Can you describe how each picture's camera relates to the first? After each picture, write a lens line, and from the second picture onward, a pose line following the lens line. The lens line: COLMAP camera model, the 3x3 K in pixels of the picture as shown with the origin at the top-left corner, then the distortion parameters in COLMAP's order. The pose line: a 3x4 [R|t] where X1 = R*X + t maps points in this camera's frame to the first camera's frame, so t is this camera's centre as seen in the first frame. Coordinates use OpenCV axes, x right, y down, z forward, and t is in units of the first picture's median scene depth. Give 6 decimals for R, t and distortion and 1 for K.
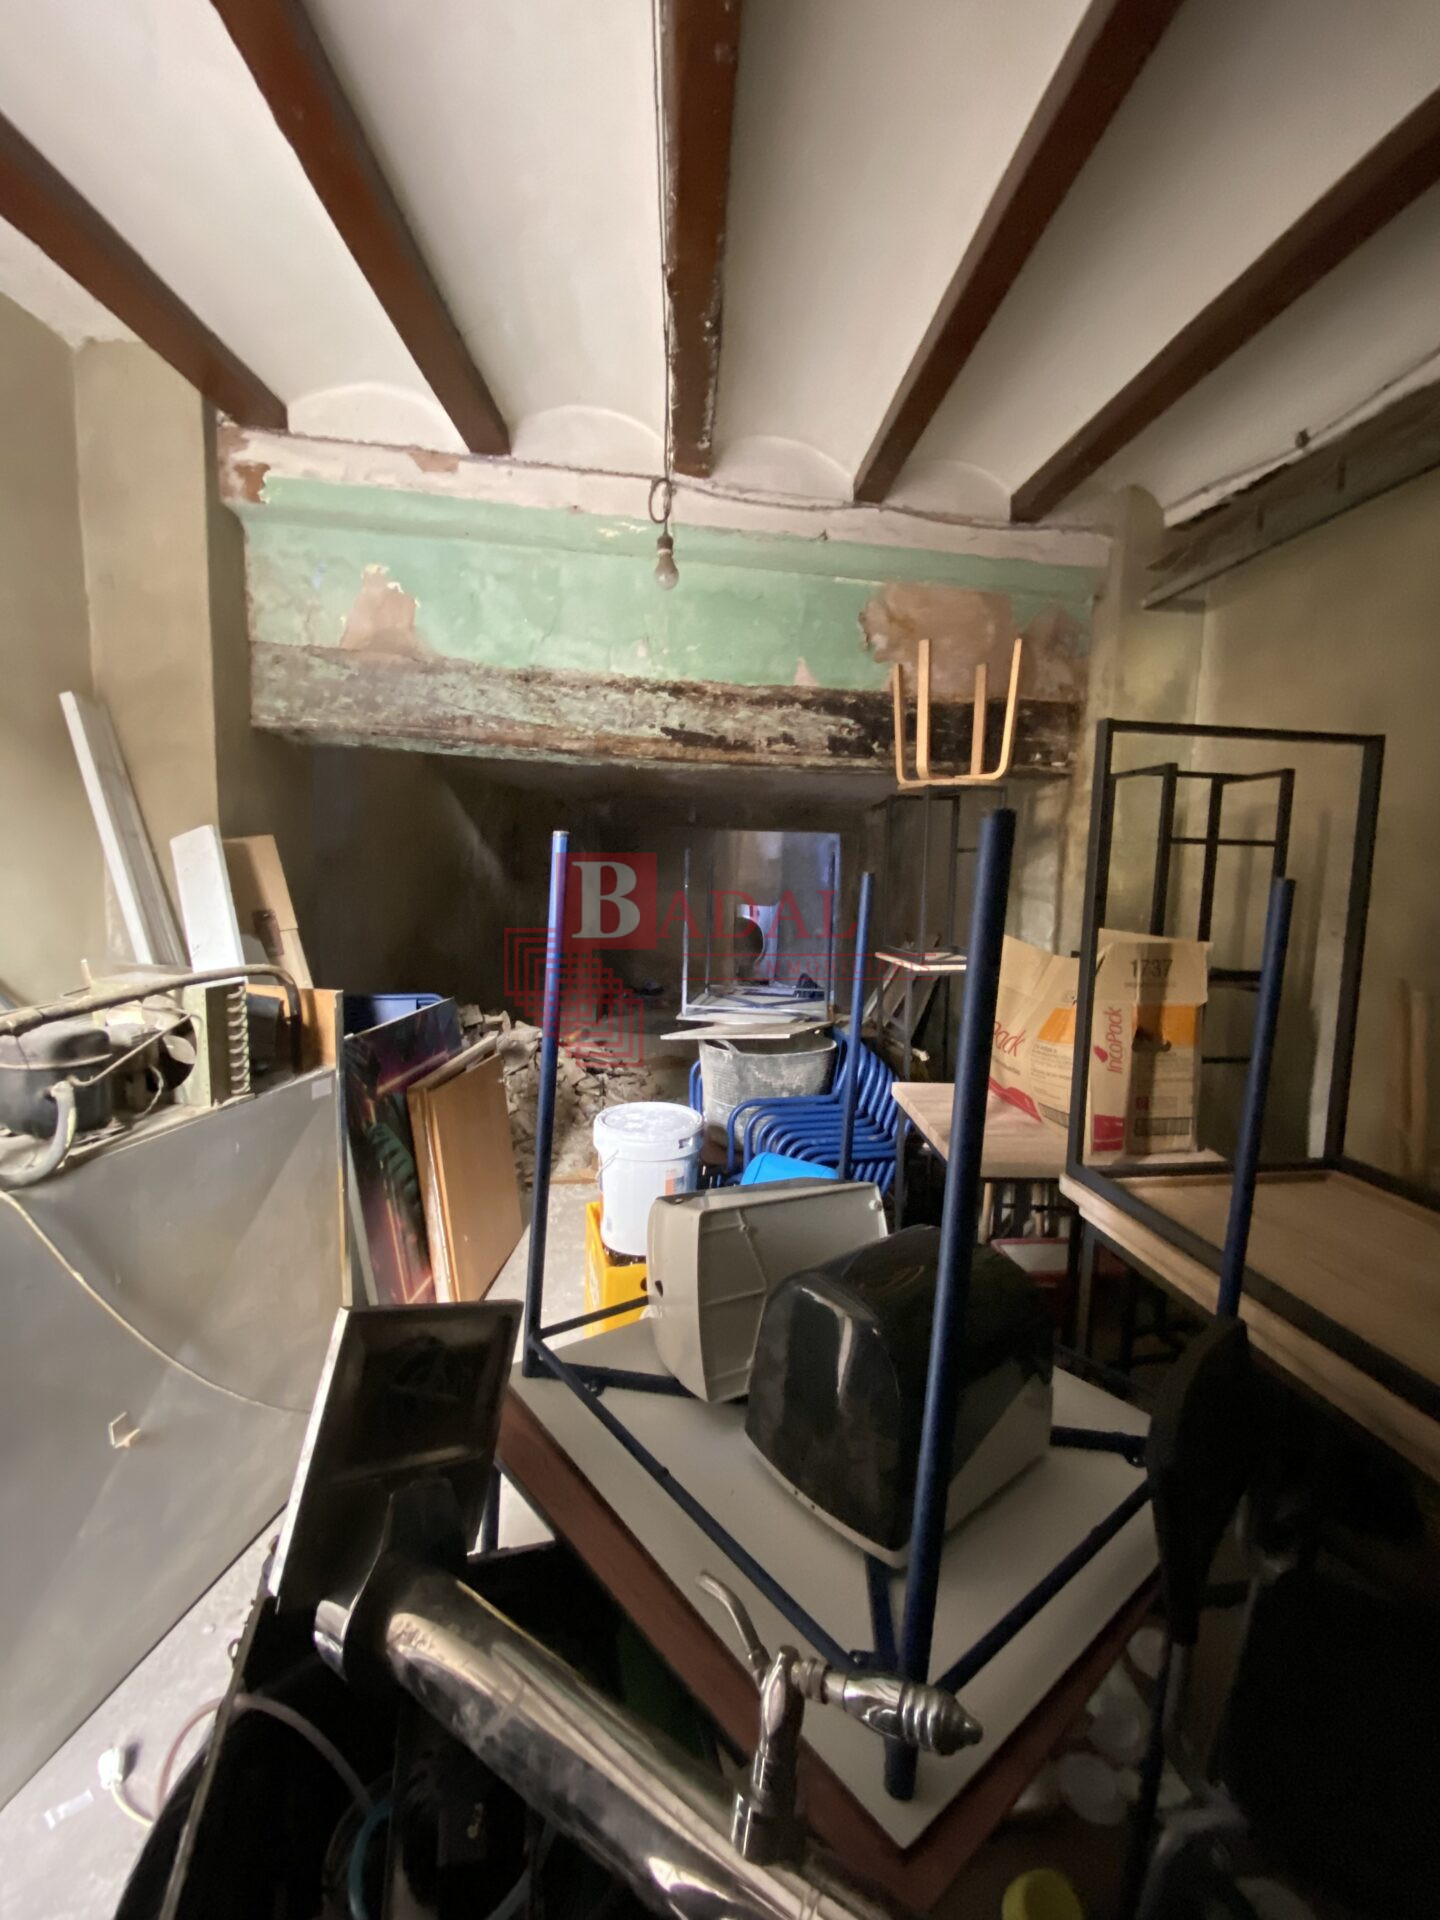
lens RADIAL K [[784.2, 0, 722.3], [0, 784.2, 962.3], [0, 0, 1]] dist [0.027617, -0.034807]
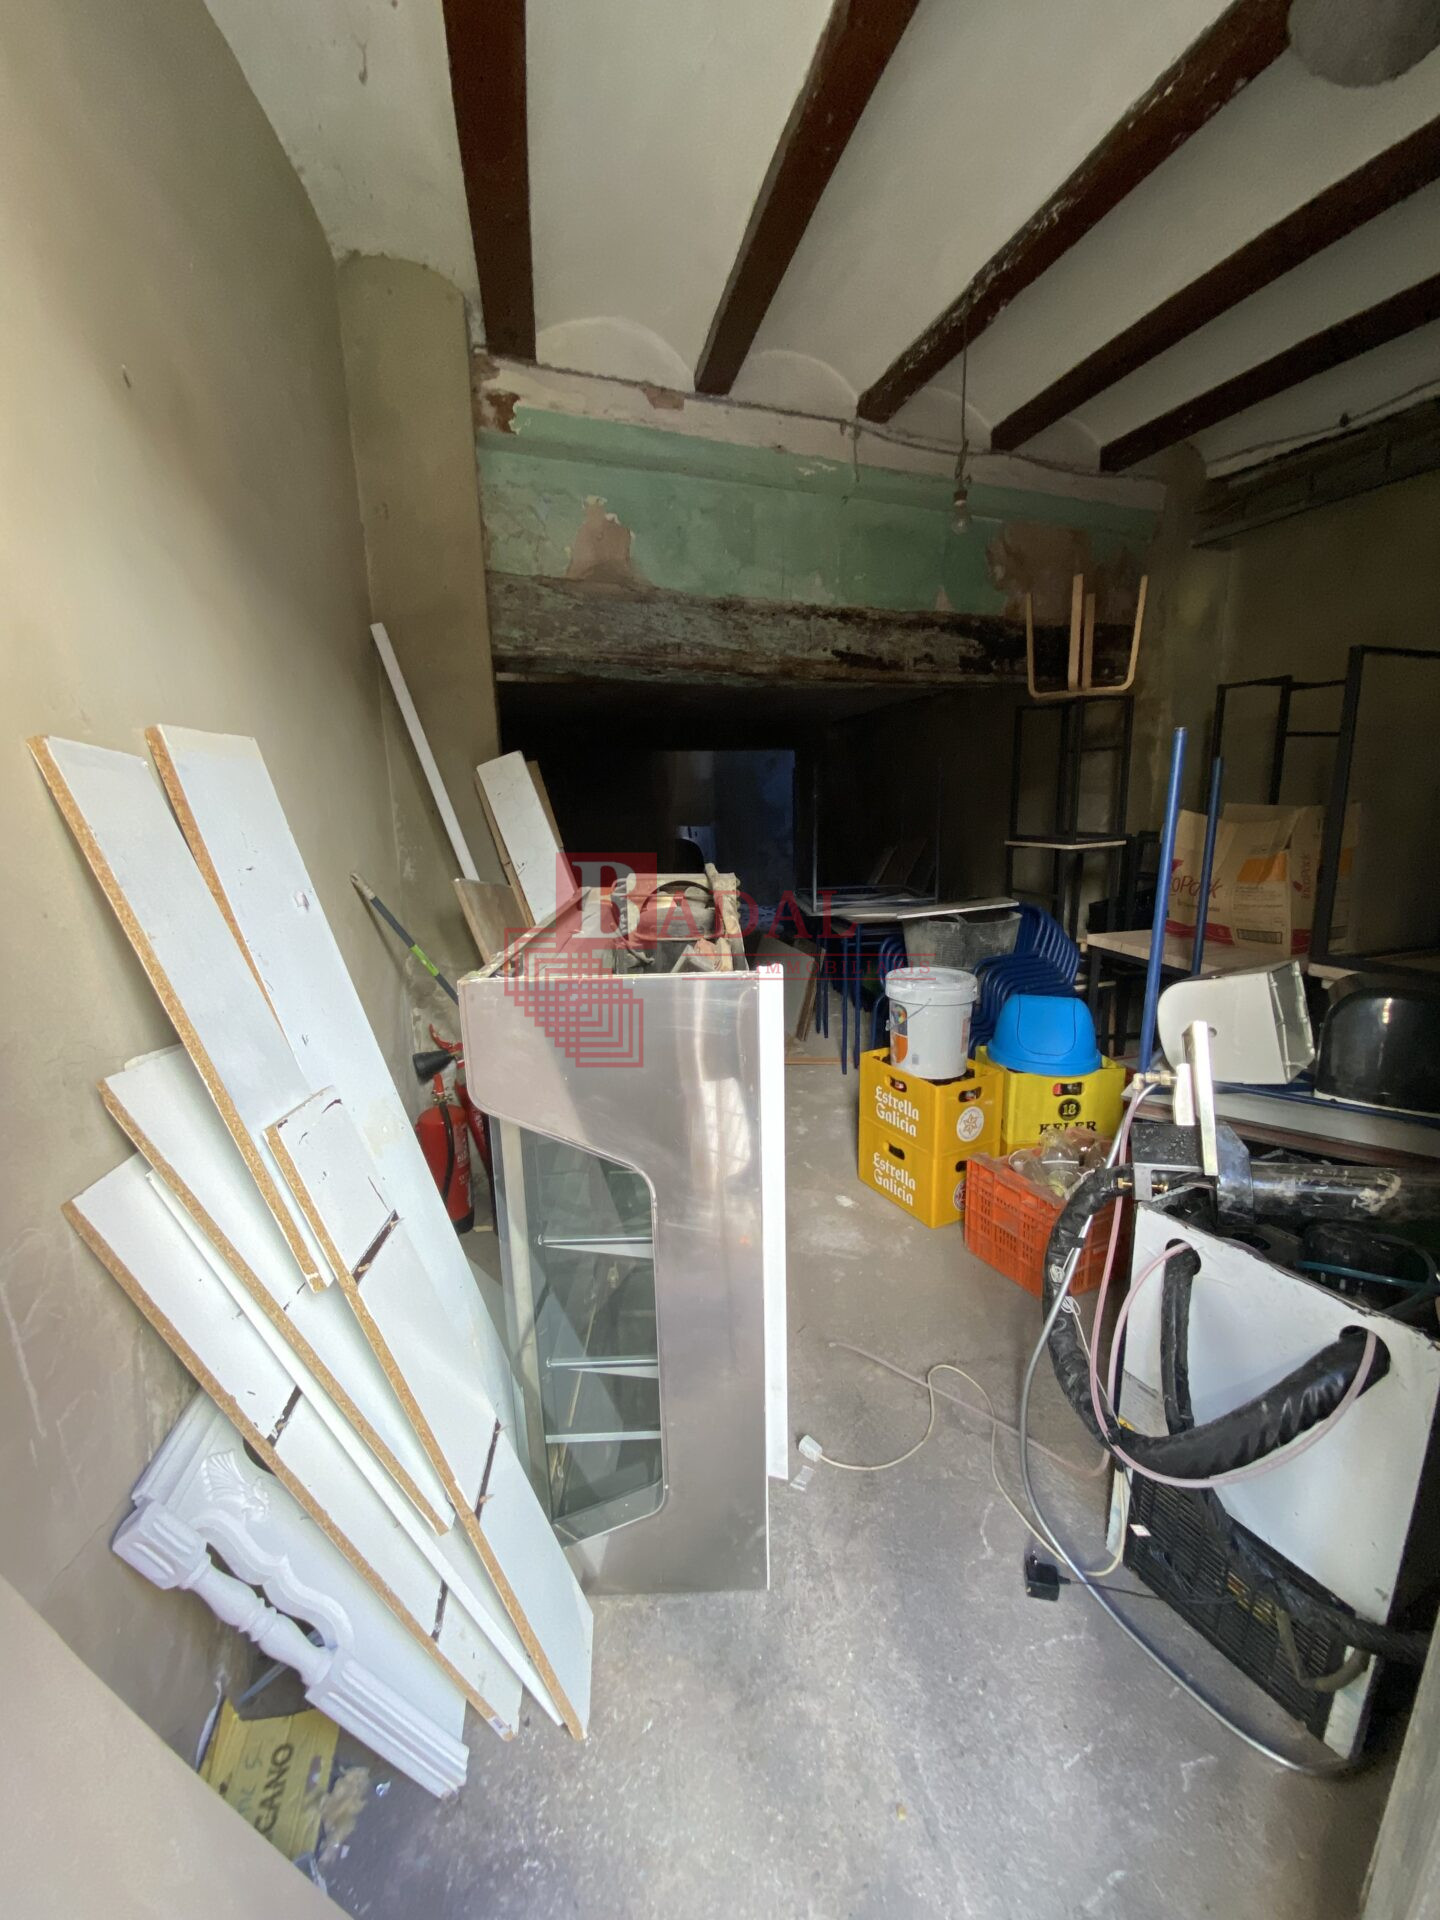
lens RADIAL K [[784.2, 0, 722.3], [0, 784.2, 962.3], [0, 0, 1]] dist [0.027617, -0.034807]
pose [[0.975540, -0.093727, 0.198840, -0.535193], [0.074378, 0.991933, 0.102652, 0.019126], [-0.206857, -0.085351, 0.974641, -0.117159]]
